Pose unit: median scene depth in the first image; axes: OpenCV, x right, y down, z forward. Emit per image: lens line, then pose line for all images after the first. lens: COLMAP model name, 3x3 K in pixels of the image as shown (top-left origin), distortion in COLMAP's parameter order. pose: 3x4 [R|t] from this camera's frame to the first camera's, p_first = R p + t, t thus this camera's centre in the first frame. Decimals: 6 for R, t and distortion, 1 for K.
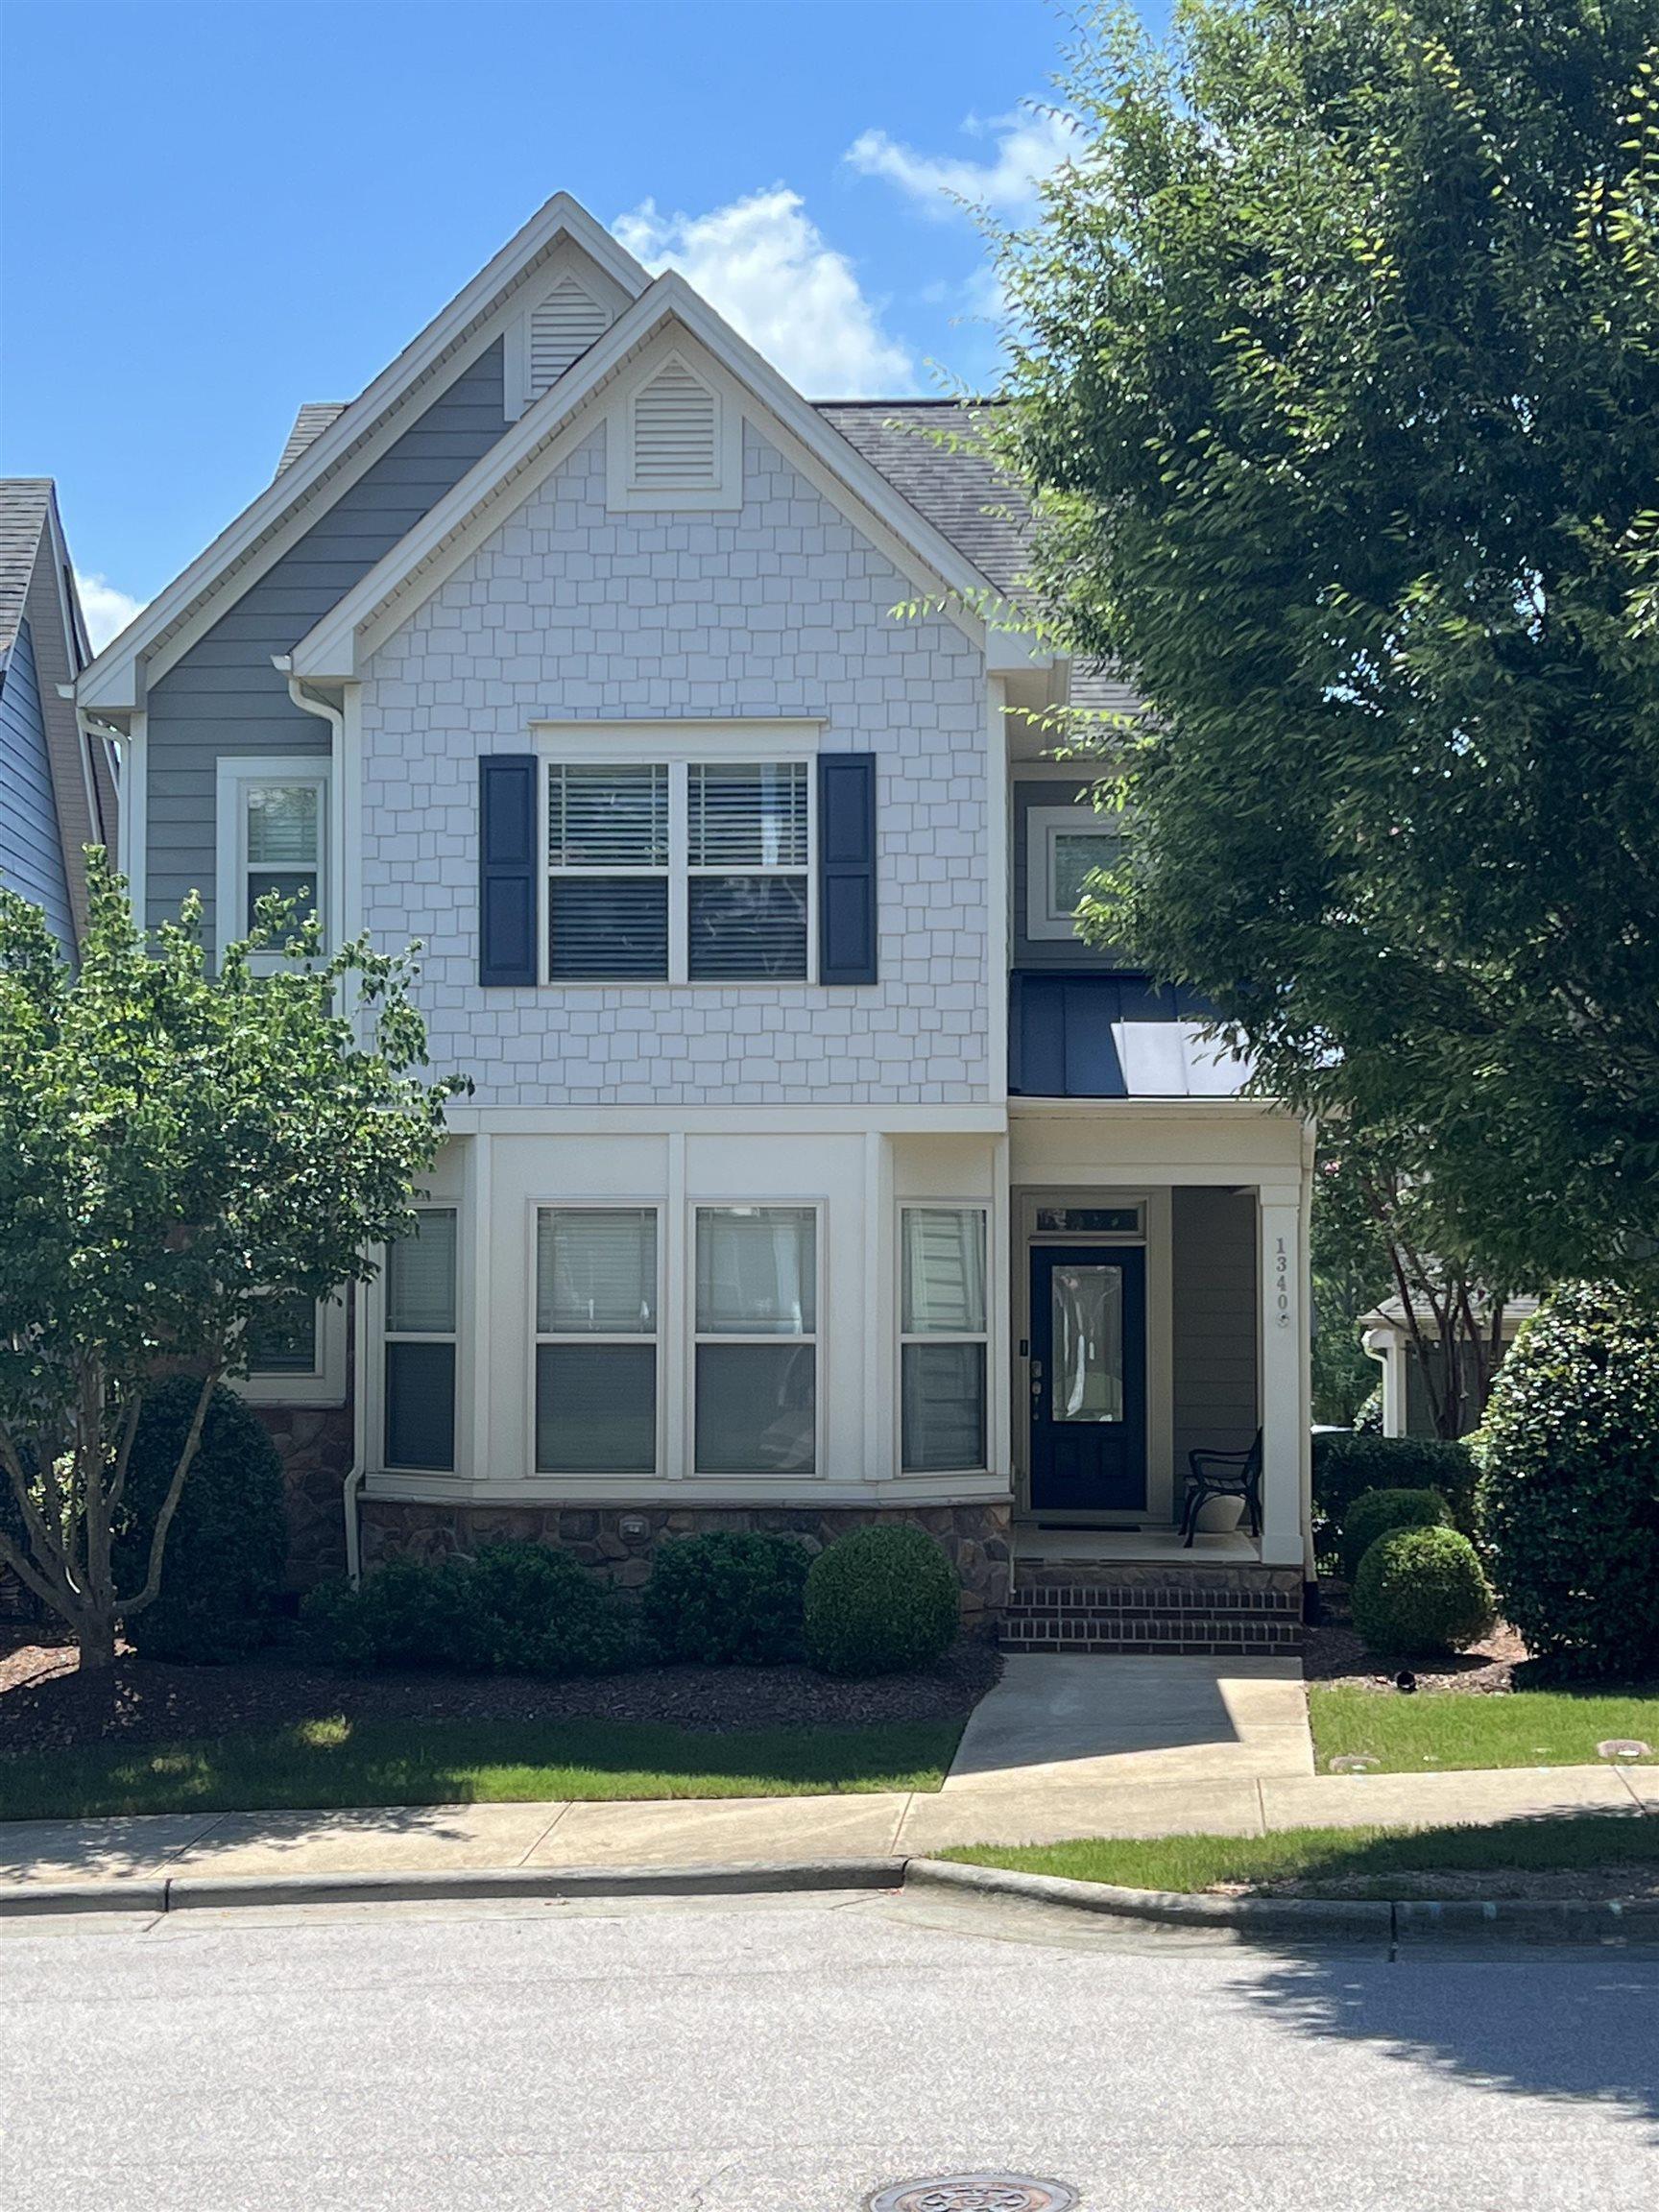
lens RADIAL K [[3742.7, 0, 828.9], [0, 3742.7, 1098.0], [0, 0, 1]] dist [0.063622, 0.000000]
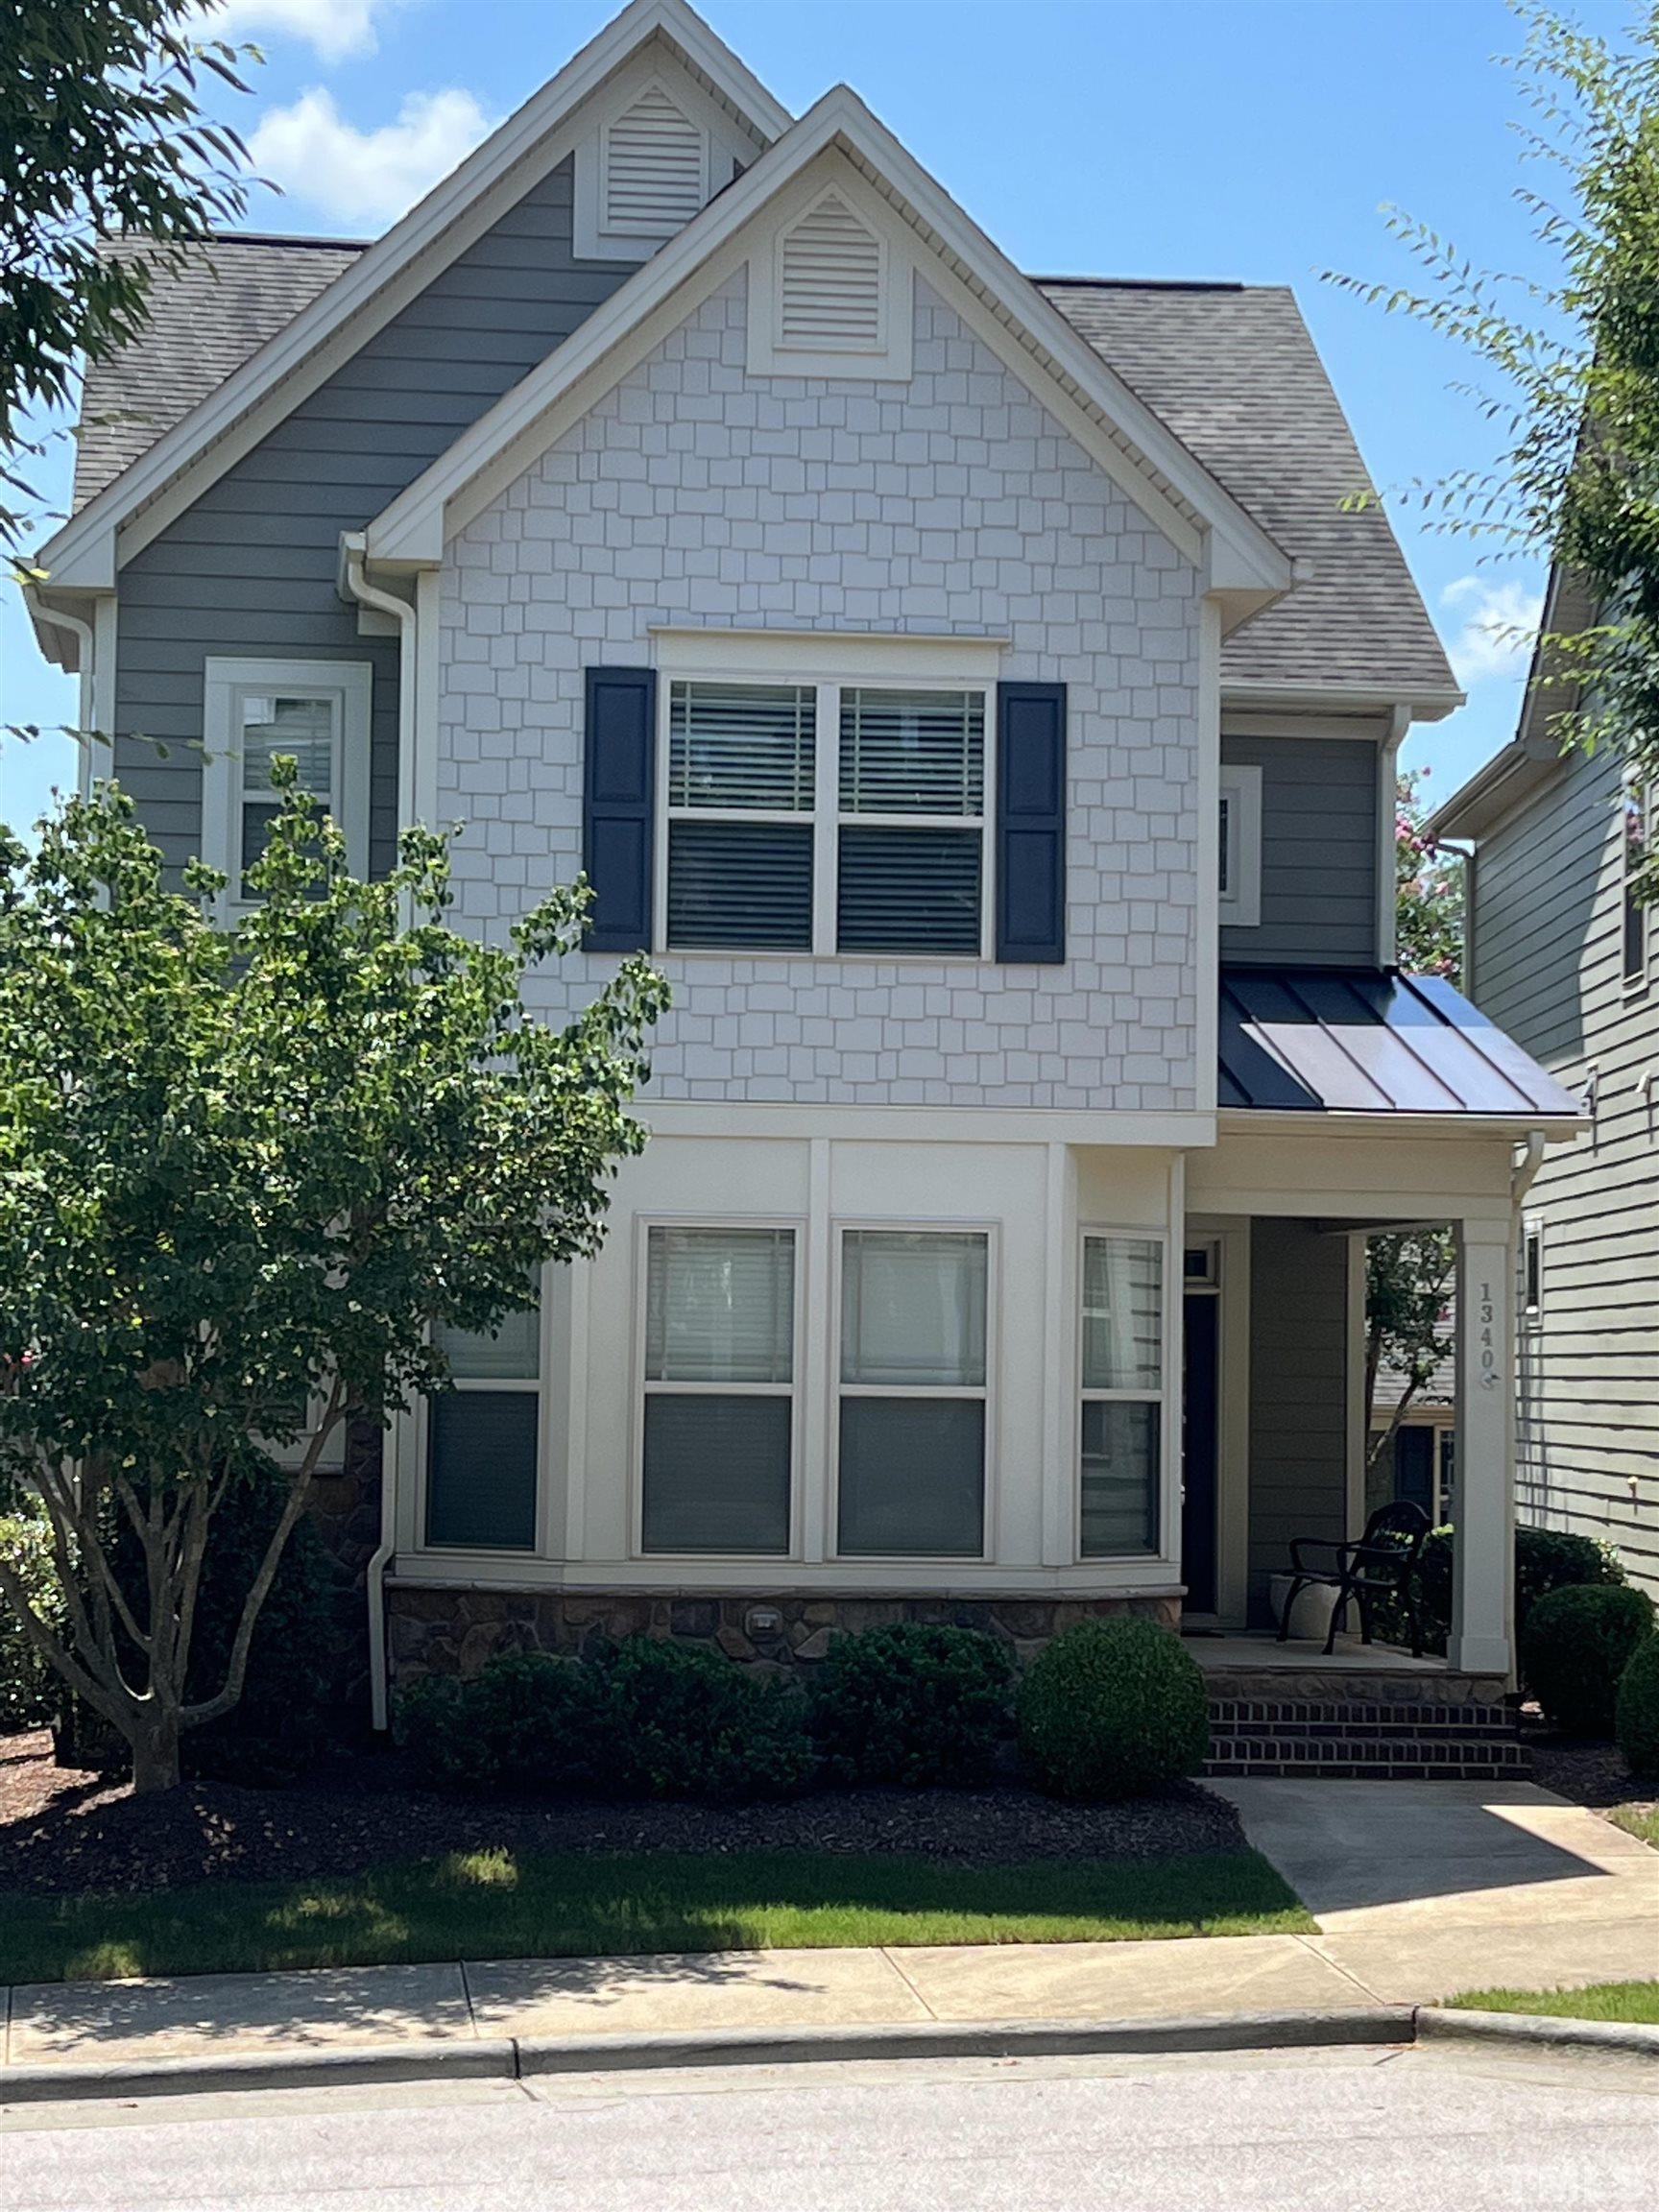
lens RADIAL K [[4564.2, 0, 829.8], [0, 4564.2, 1113.3], [0, 0, 1]] dist [0.052113, 0.000000]
pose [[0.984914, 0.025372, 0.171172, -0.208952], [-0.023997, 0.999661, -0.010097, 0.013849], [-0.171370, 0.005837, 0.985189, 0.018997]]
